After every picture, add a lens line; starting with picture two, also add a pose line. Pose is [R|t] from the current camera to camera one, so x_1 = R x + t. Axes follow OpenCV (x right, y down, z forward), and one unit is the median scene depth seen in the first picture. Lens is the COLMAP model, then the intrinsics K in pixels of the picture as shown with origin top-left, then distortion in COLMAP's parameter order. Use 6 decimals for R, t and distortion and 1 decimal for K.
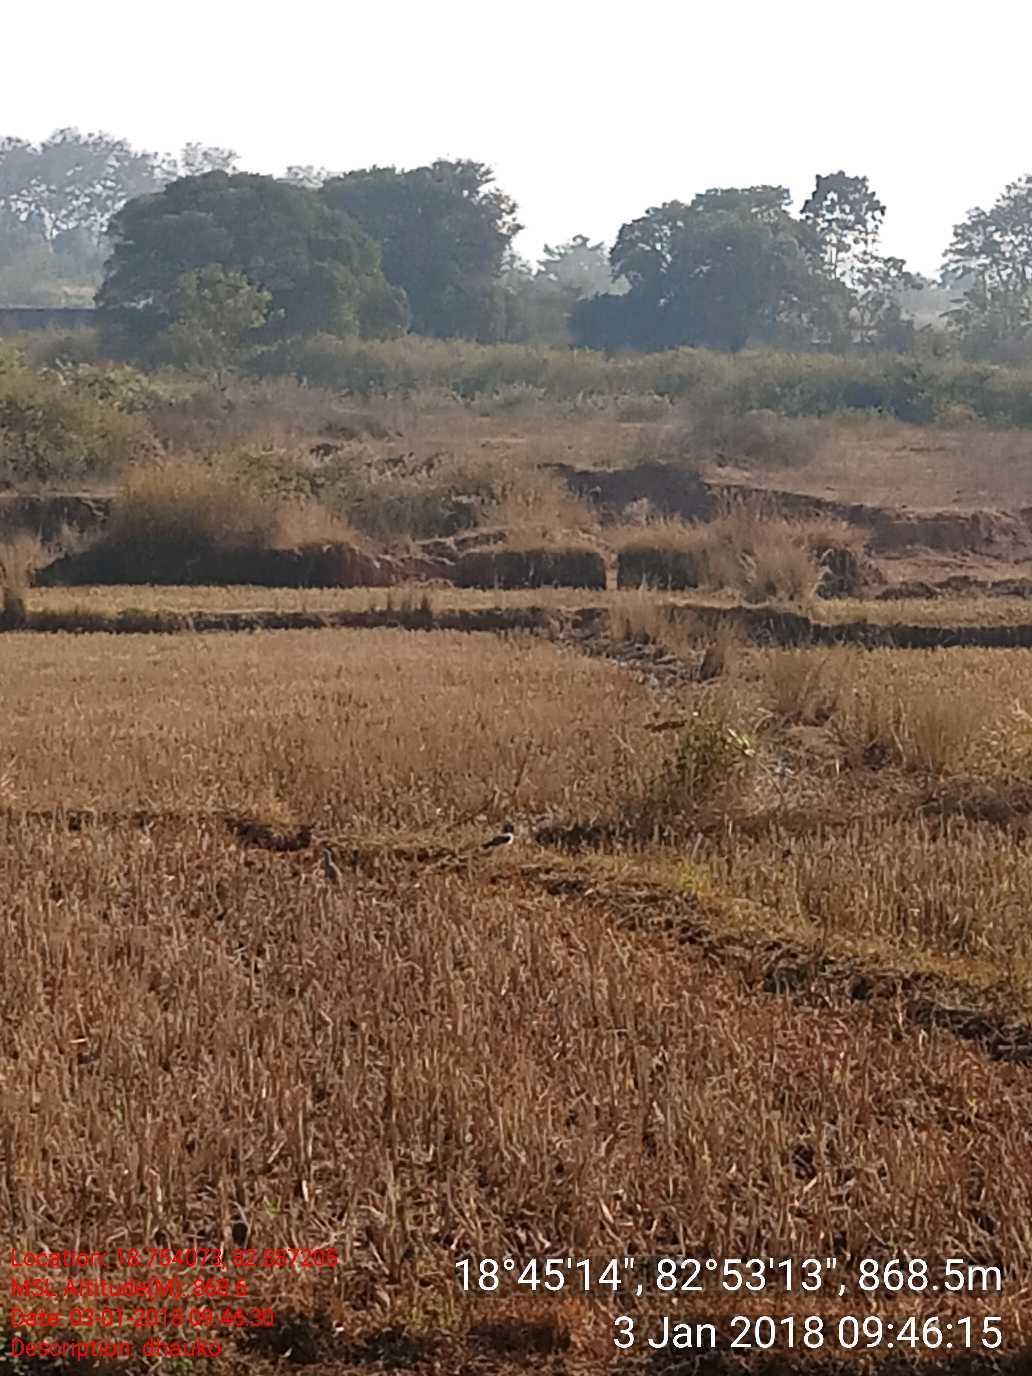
lens RADIAL K [[5007.9, 0, 516.0], [0, 5007.9, 688.0], [0, 0, 1]] dist [0.148442, -0.274606]
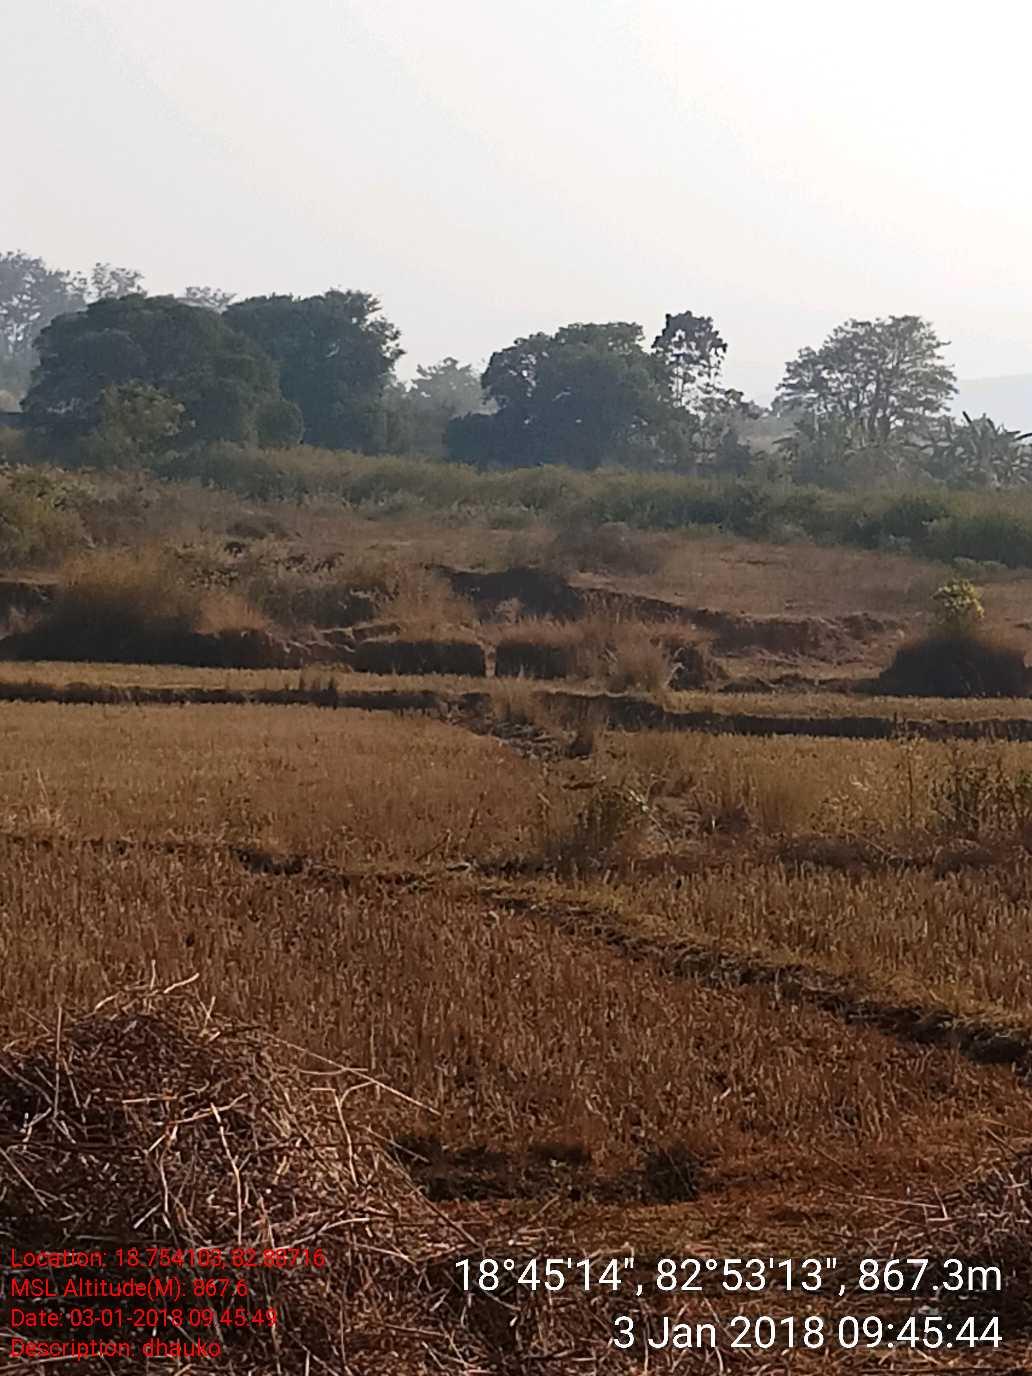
lens RADIAL K [[5007.9, 0, 516.0], [0, 5007.9, 688.0], [0, 0, 1]] dist [0.148442, -0.274606]
pose [[0.998765, 0.028373, 0.040786, -0.020599], [-0.027664, 0.999458, -0.017846, 0.003054], [-0.041270, 0.016695, 0.999009, -0.143175]]
